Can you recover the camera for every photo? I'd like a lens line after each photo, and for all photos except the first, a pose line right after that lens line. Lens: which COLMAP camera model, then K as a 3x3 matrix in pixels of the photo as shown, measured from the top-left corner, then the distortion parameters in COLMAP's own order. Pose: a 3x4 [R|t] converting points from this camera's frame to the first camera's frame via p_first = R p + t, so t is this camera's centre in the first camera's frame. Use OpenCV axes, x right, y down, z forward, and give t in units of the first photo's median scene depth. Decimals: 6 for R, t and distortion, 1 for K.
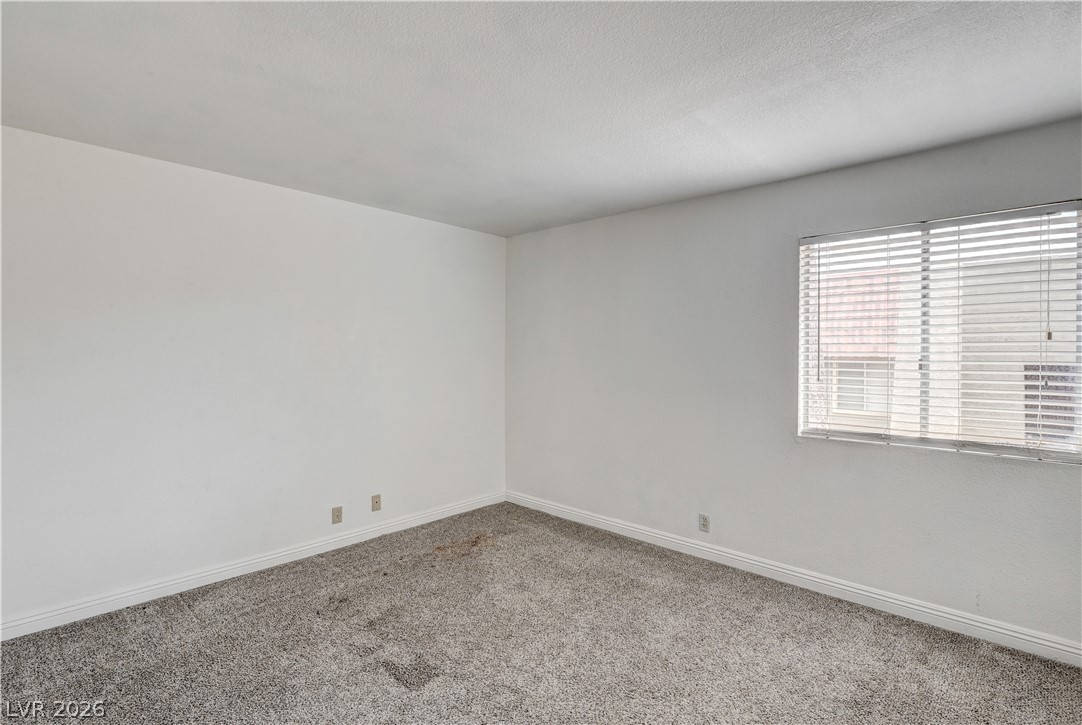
lens RADIAL K [[501.7, 0, 543.6], [0, 501.7, 358.9], [0, 0, 1]] dist [0.001682, 0.000028]
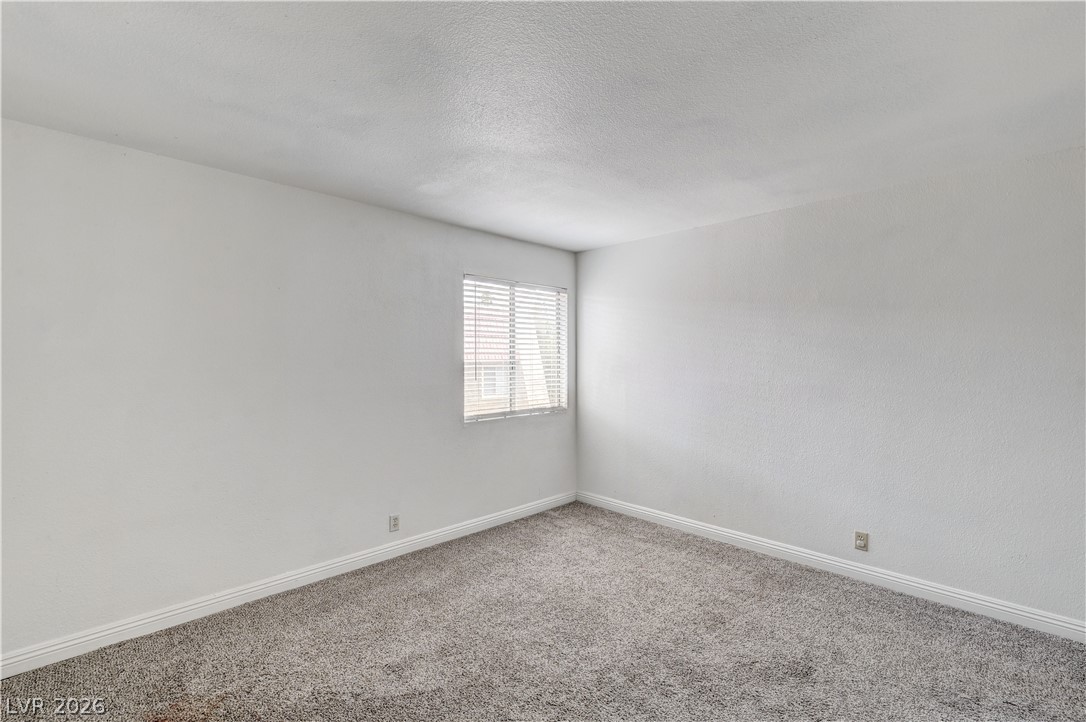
lens RADIAL K [[482.9, 0, 544.9], [0, 482.9, 365.0], [0, 0, 1]] dist [0.000411, 0.001629]
pose [[0.040667, -0.015611, 0.999051, -0.783144], [0.002448, 0.999876, 0.015524, -0.018226], [-0.999170, 0.001814, 0.040700, 0.765241]]
